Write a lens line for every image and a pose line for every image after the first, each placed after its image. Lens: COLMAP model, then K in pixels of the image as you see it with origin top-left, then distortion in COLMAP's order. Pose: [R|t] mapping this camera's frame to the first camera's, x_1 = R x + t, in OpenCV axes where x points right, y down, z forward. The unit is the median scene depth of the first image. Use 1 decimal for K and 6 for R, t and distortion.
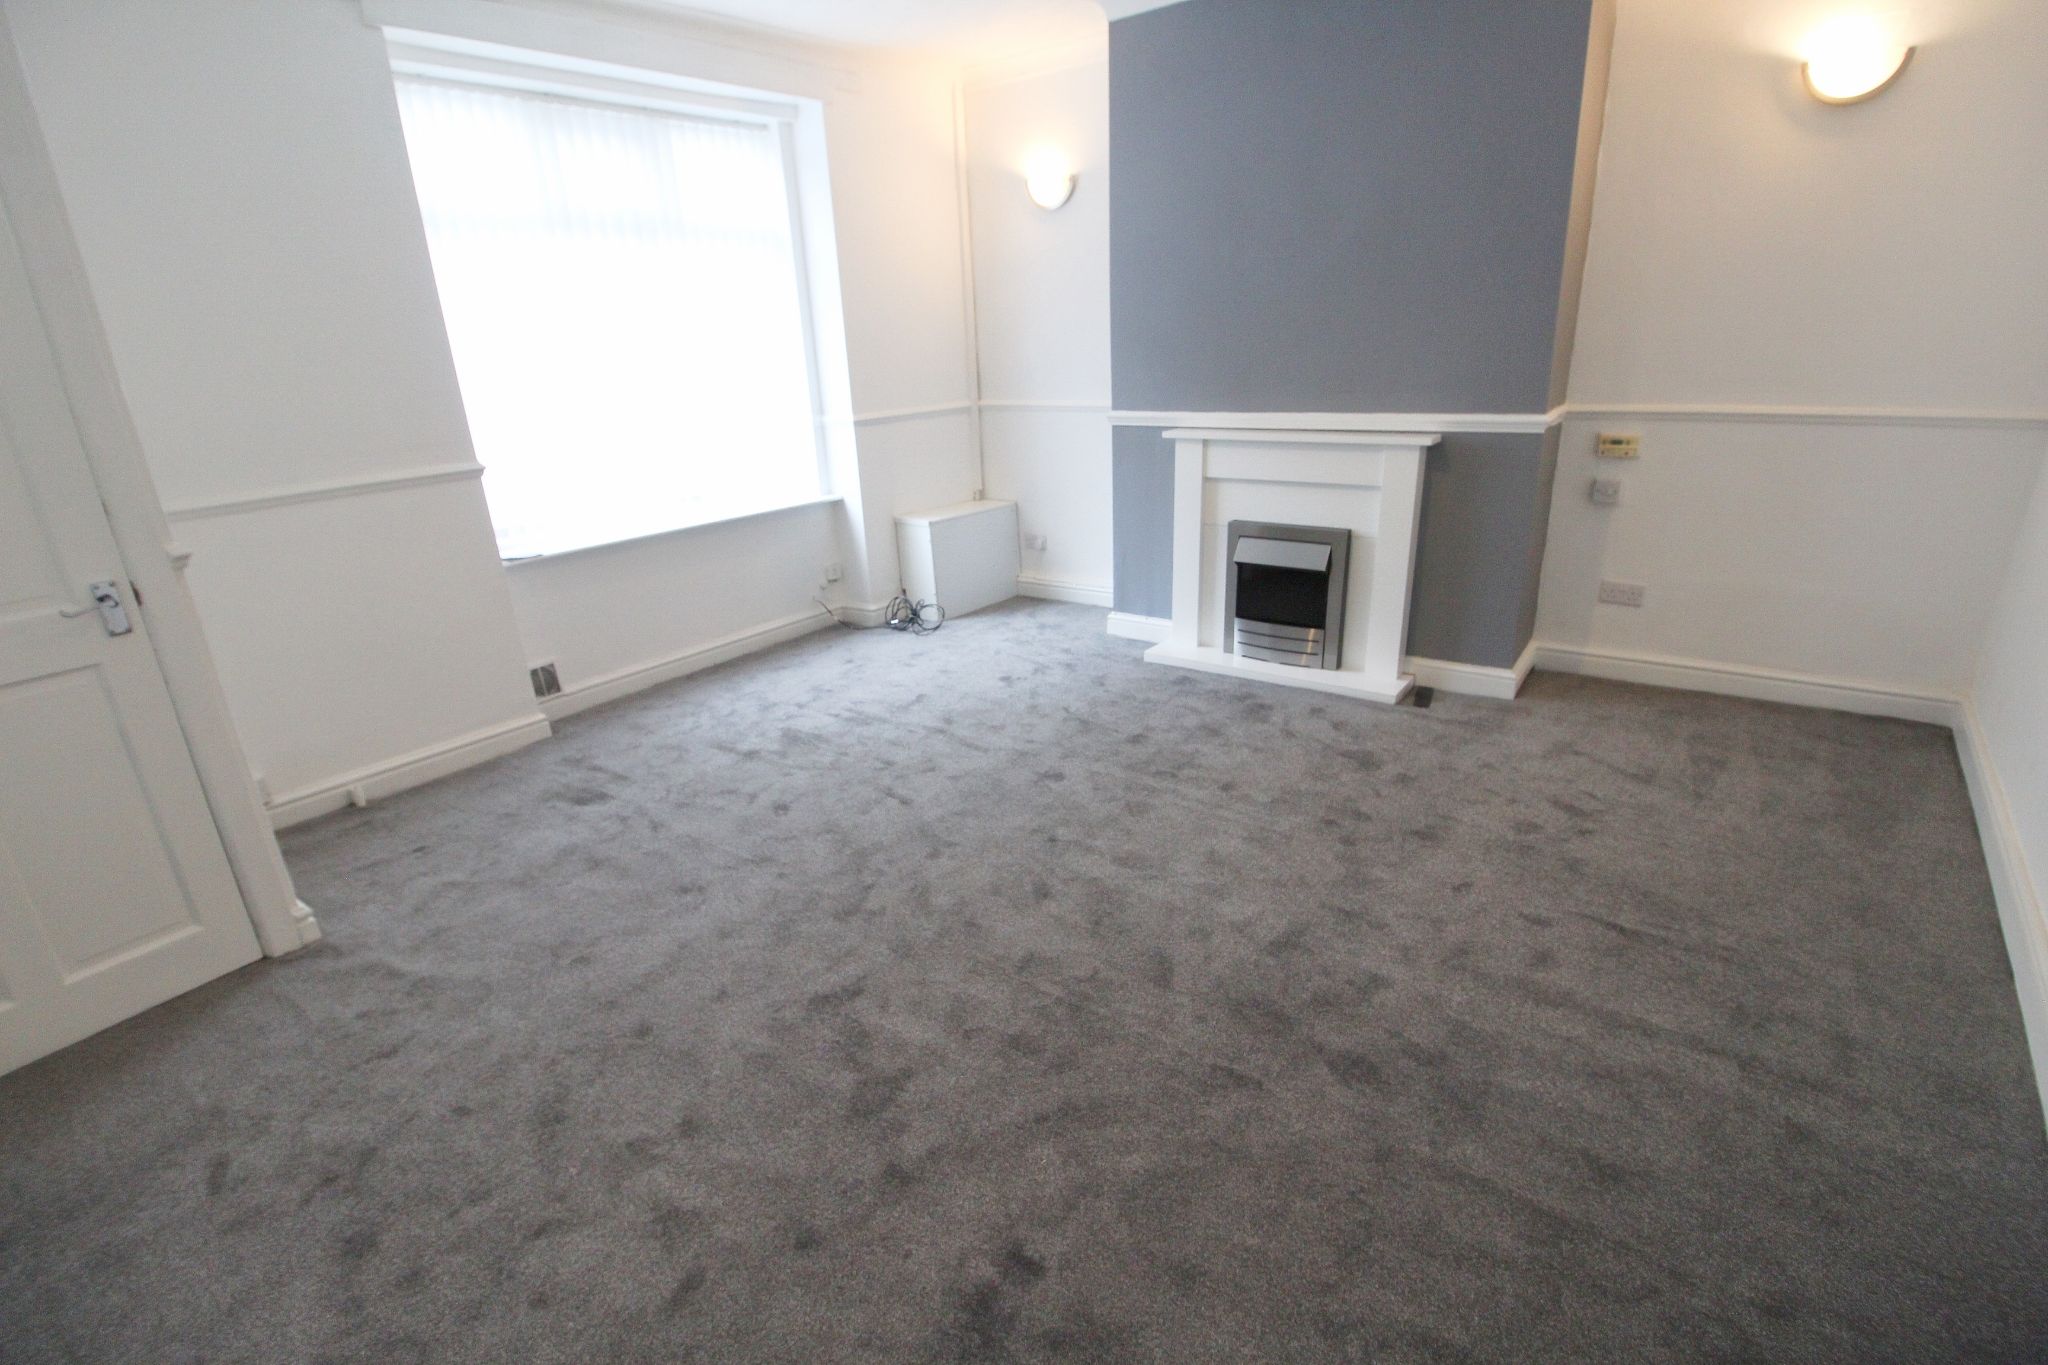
lens RADIAL K [[949.6, 0, 1011.7], [0, 949.6, 679.7], [0, 0, 1]] dist [0.002557, -0.013800]
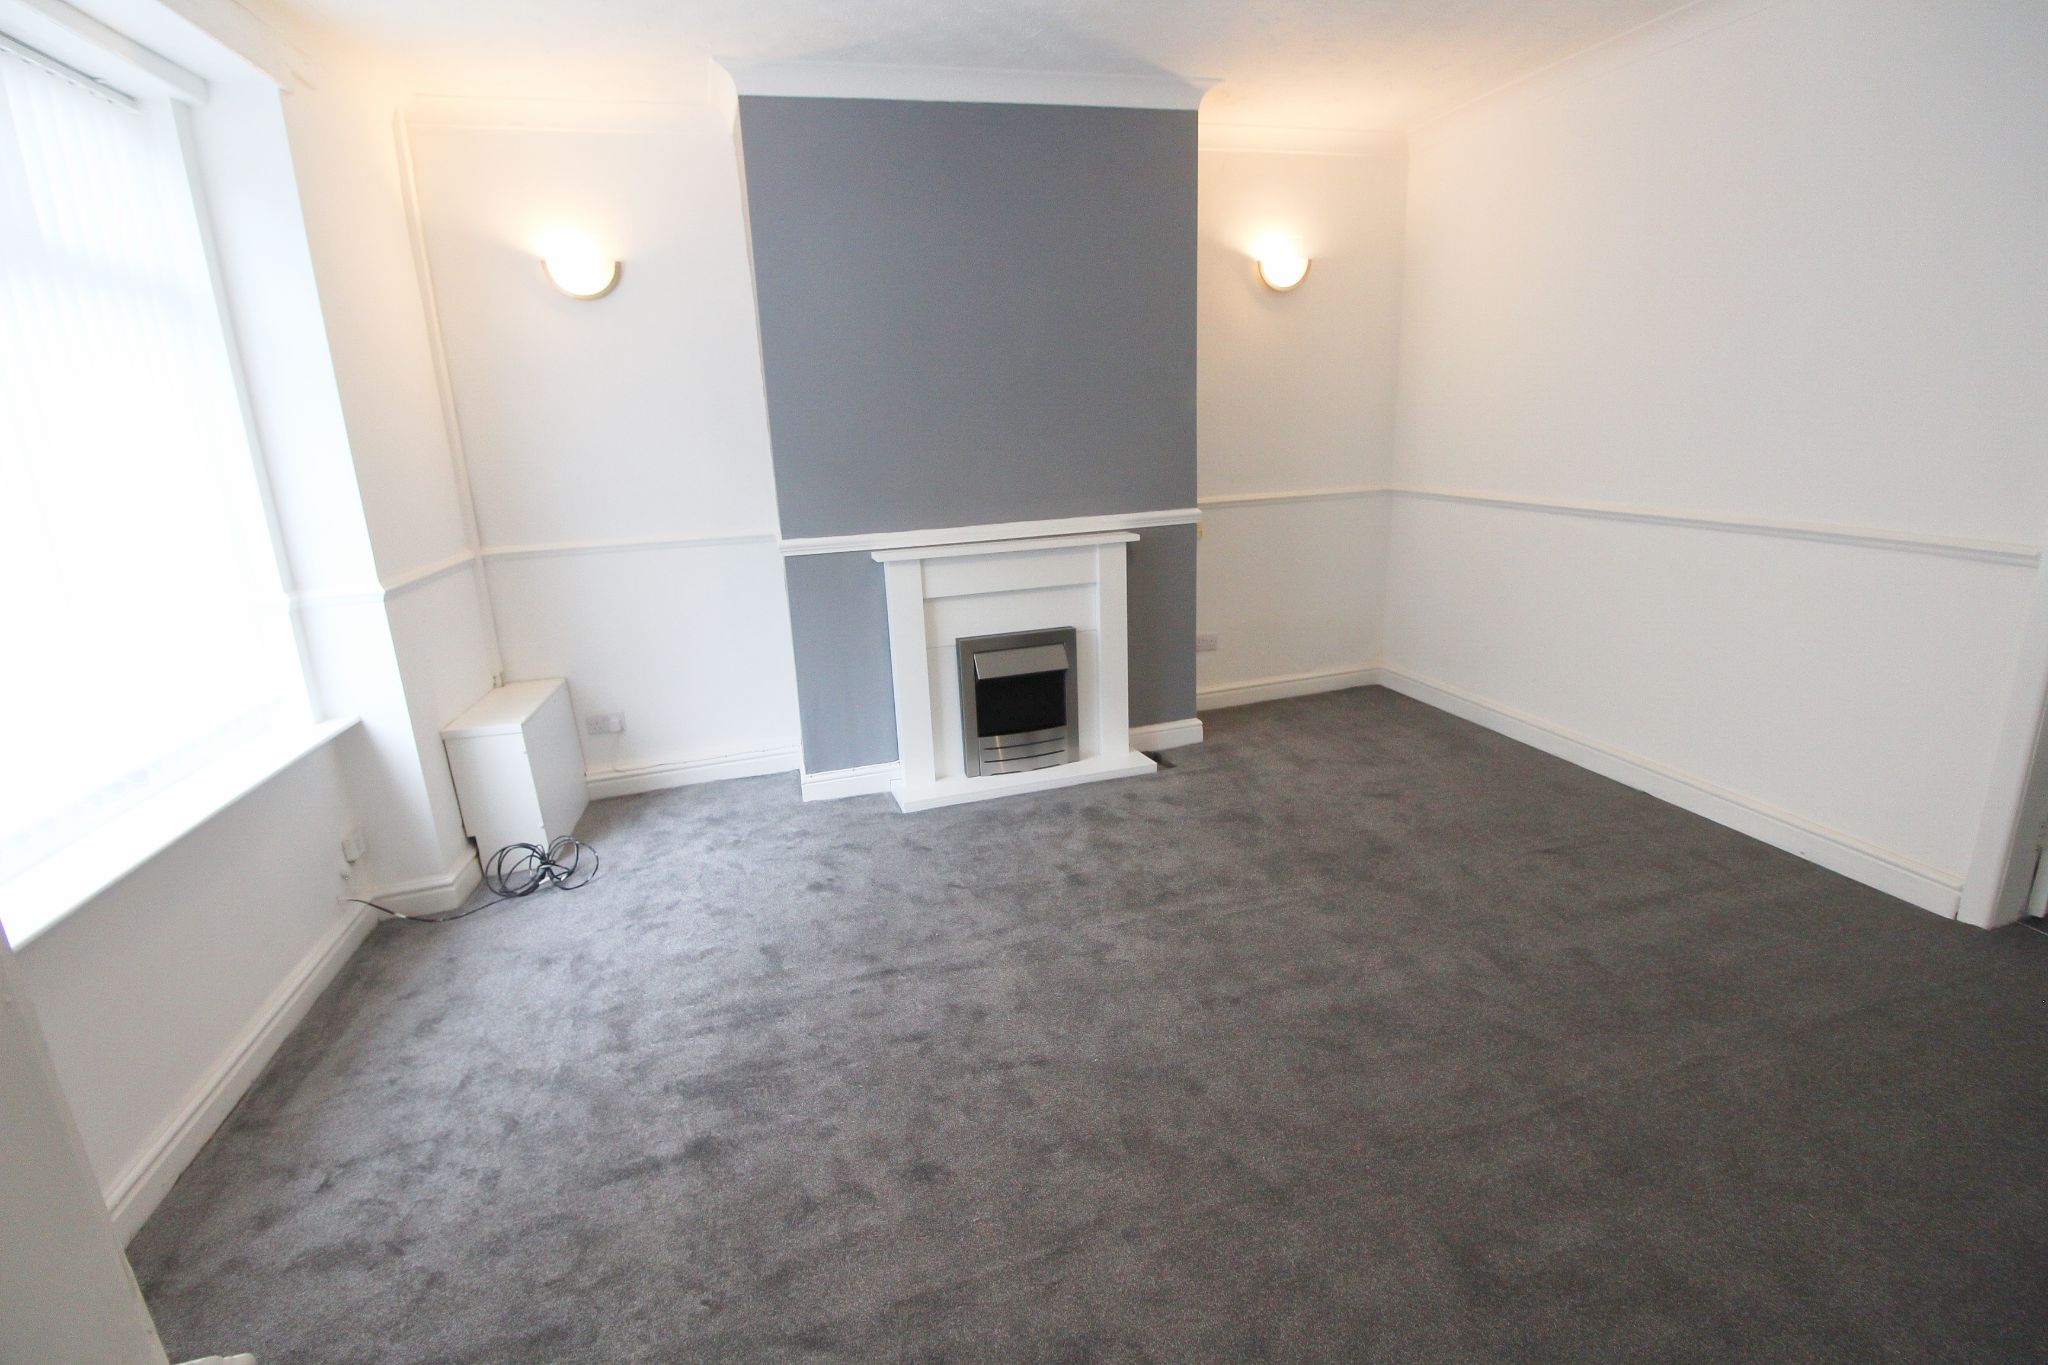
lens RADIAL K [[949.6, 0, 1011.7], [0, 949.6, 679.7], [0, 0, 1]] dist [0.002557, -0.013800]
pose [[0.593999, -0.191274, 0.781396, -0.513469], [0.292793, 0.956107, 0.011466, -0.132448], [-0.749292, 0.221976, 0.623930, 0.405081]]
